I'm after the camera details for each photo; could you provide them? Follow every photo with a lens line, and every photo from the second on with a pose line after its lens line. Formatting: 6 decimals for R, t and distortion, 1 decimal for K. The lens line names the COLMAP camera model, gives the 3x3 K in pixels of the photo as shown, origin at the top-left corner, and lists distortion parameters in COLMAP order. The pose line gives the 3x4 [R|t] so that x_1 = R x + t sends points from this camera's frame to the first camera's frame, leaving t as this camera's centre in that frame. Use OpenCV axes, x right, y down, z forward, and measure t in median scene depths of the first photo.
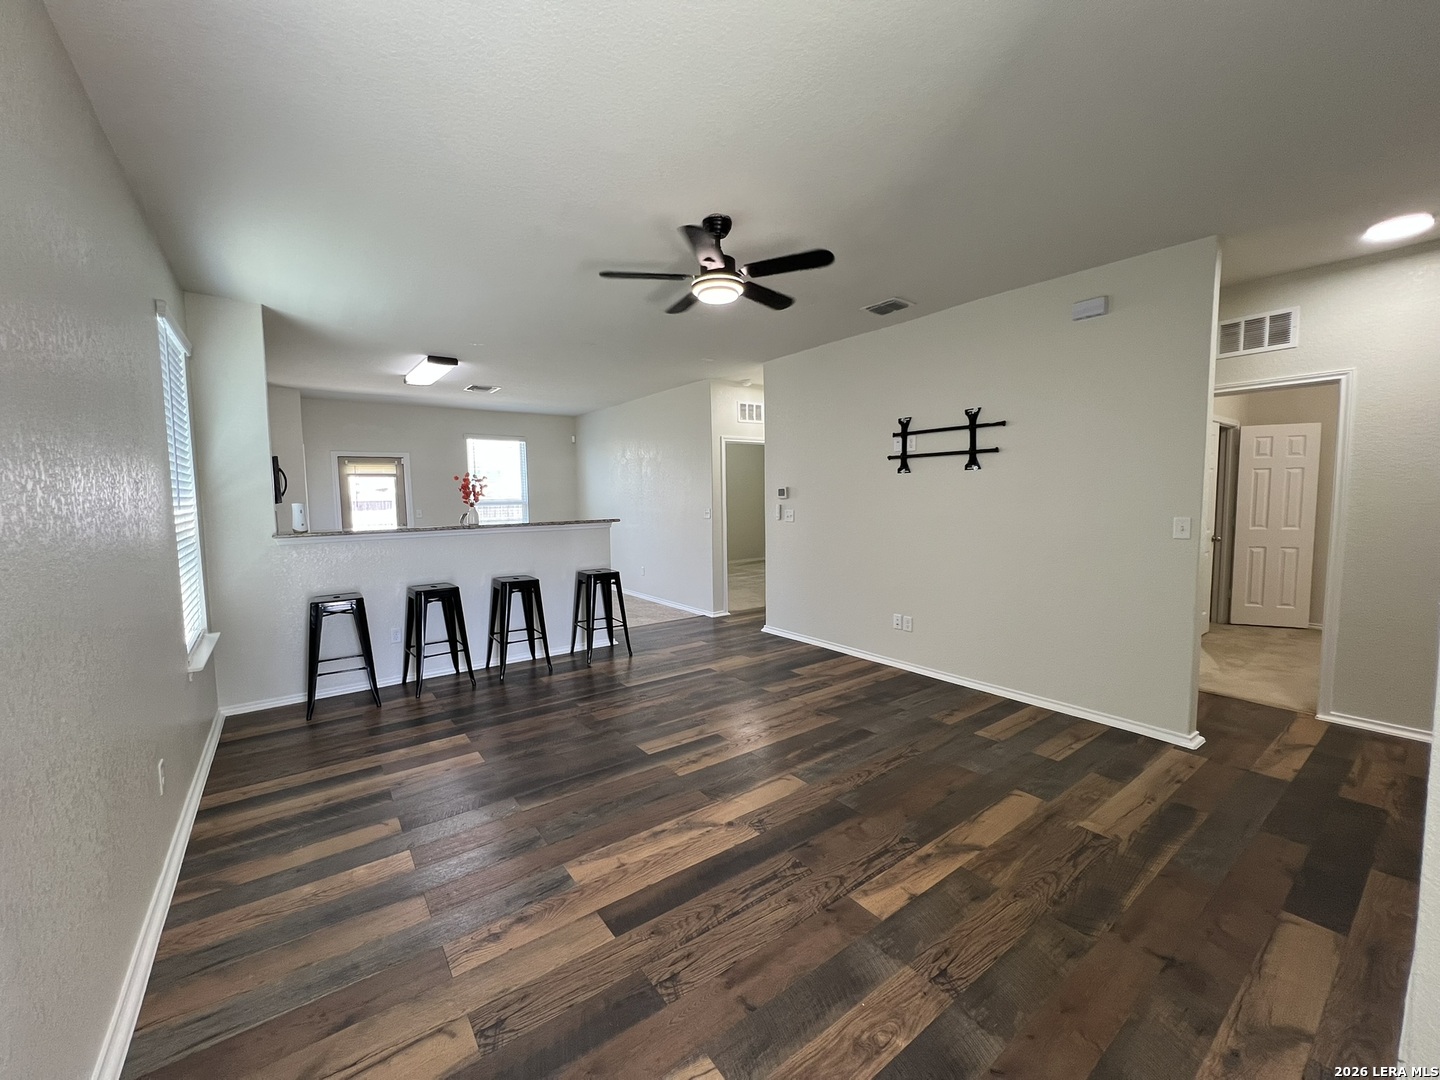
lens RADIAL K [[575.2, 0, 716.5], [0, 575.2, 535.5], [0, 0, 1]] dist [-0.002747, 0.000972]
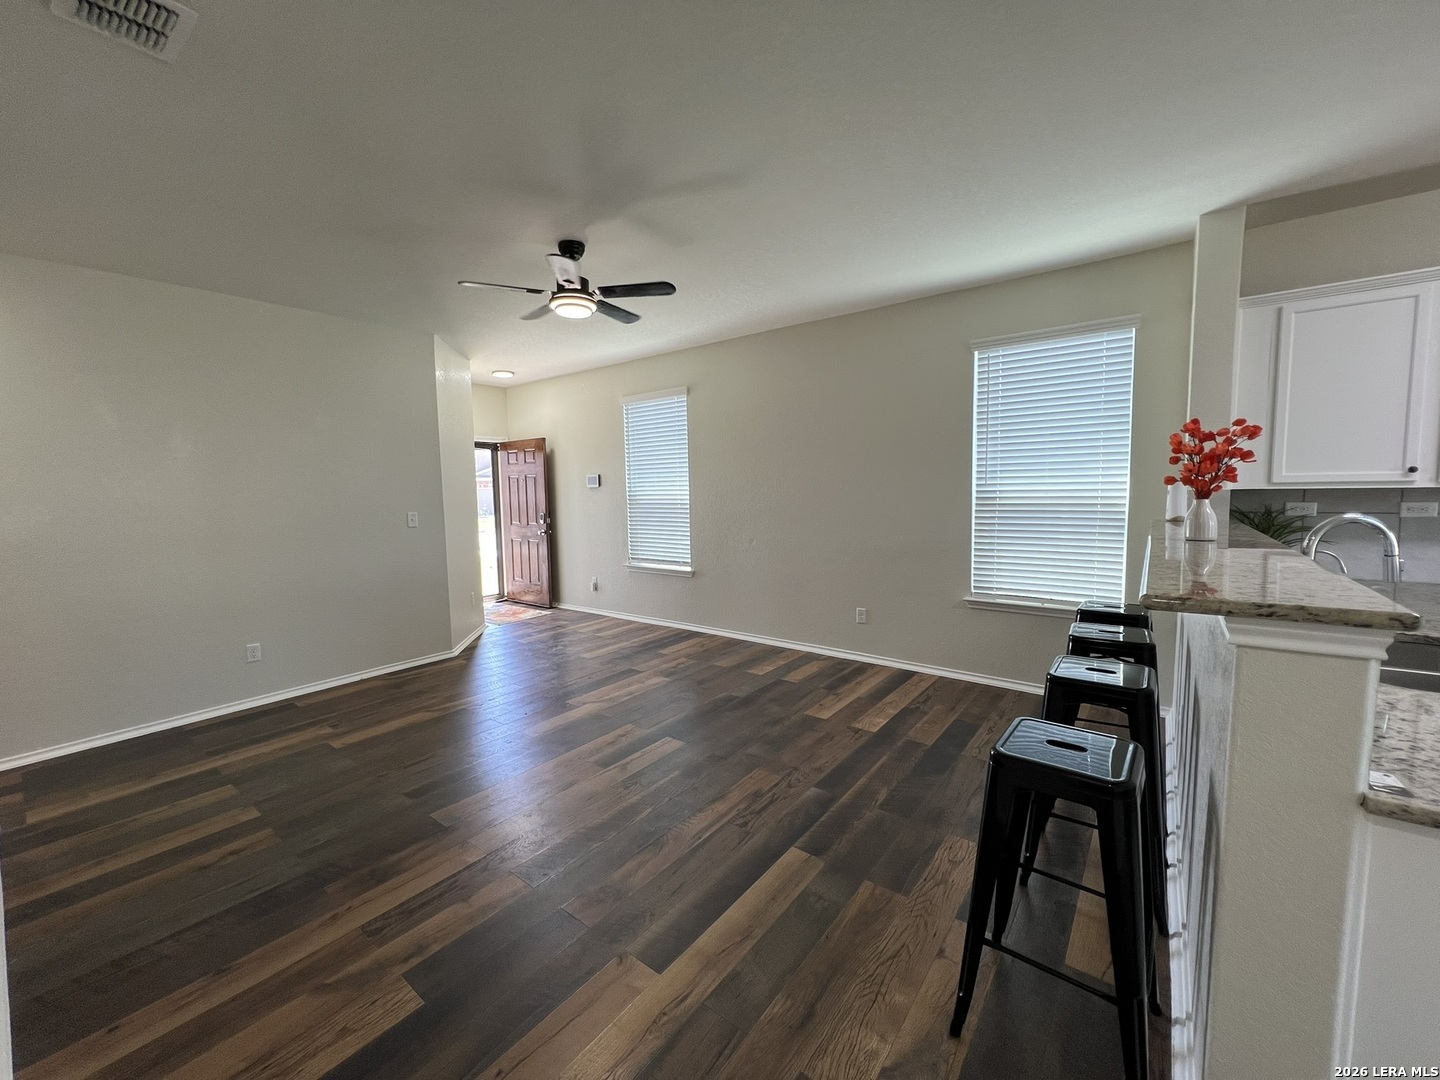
lens RADIAL K [[575.2, 0, 716.5], [0, 575.2, 535.5], [0, 0, 1]] dist [-0.002747, 0.000972]
pose [[-0.963650, 0.055965, -0.261242, 0.037542], [0.014131, 0.987122, 0.159343, -0.112419], [0.266795, 0.149859, -0.952031, 1.536617]]
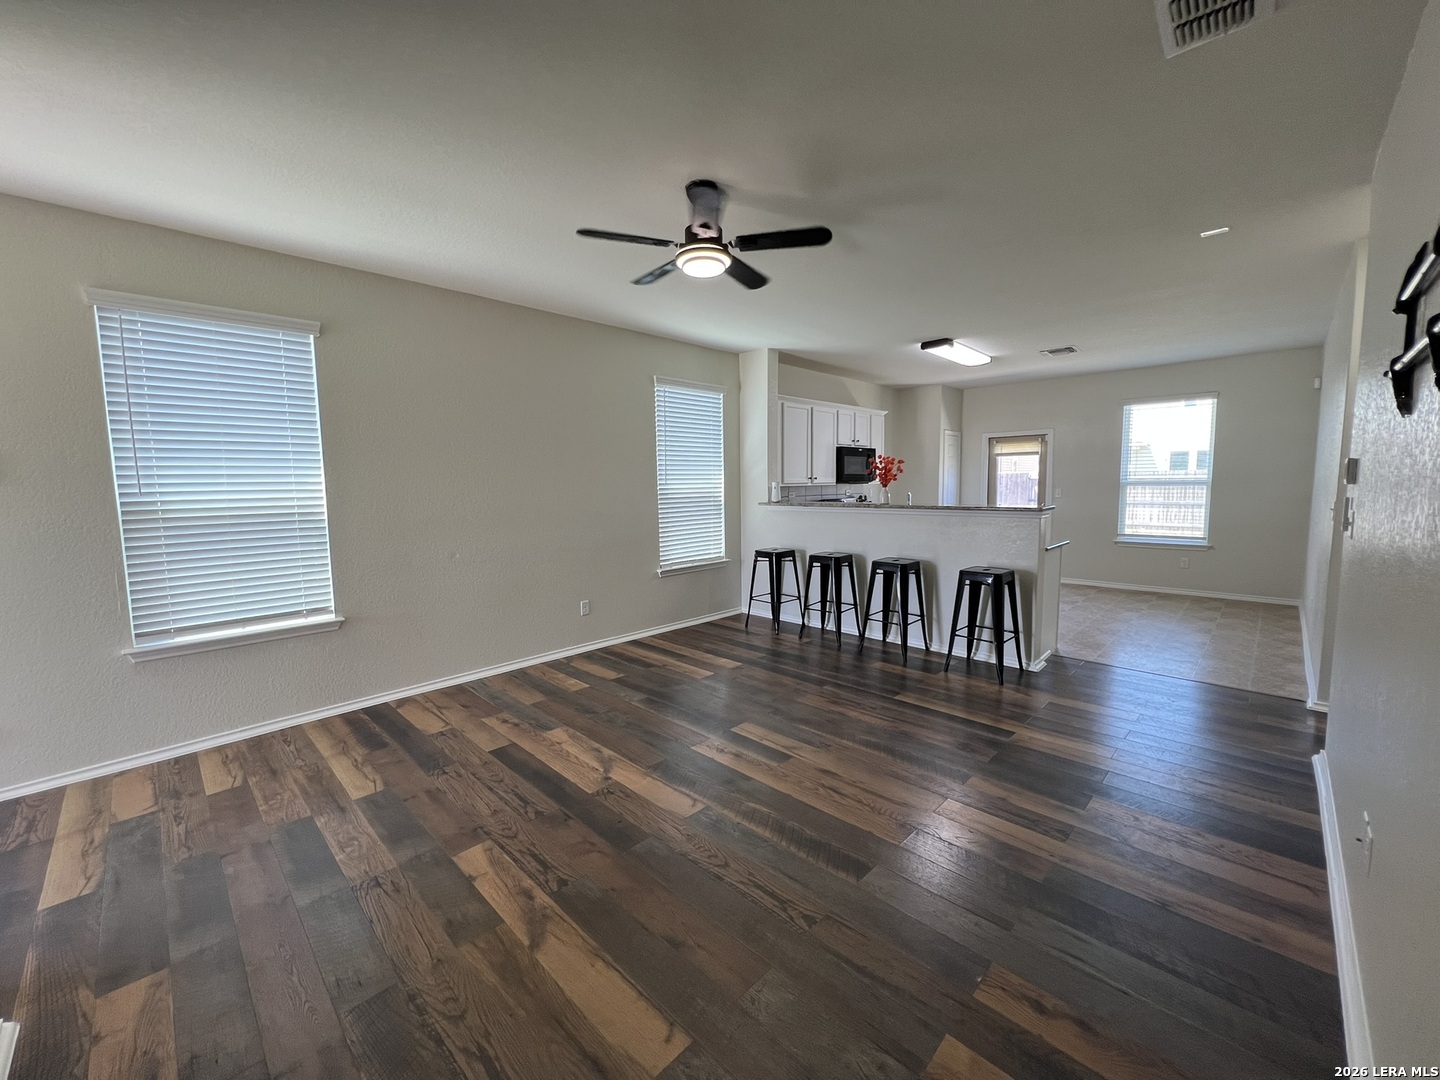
lens RADIAL K [[577.2, 0, 716.9], [0, 577.2, 536.1], [0, 0, 1]] dist [-0.003183, 0.000743]
pose [[0.153251, 0.105949, -0.982491, 0.680654], [-0.061560, 0.993328, 0.097516, -0.053090], [0.986268, 0.045538, 0.158750, 0.623447]]
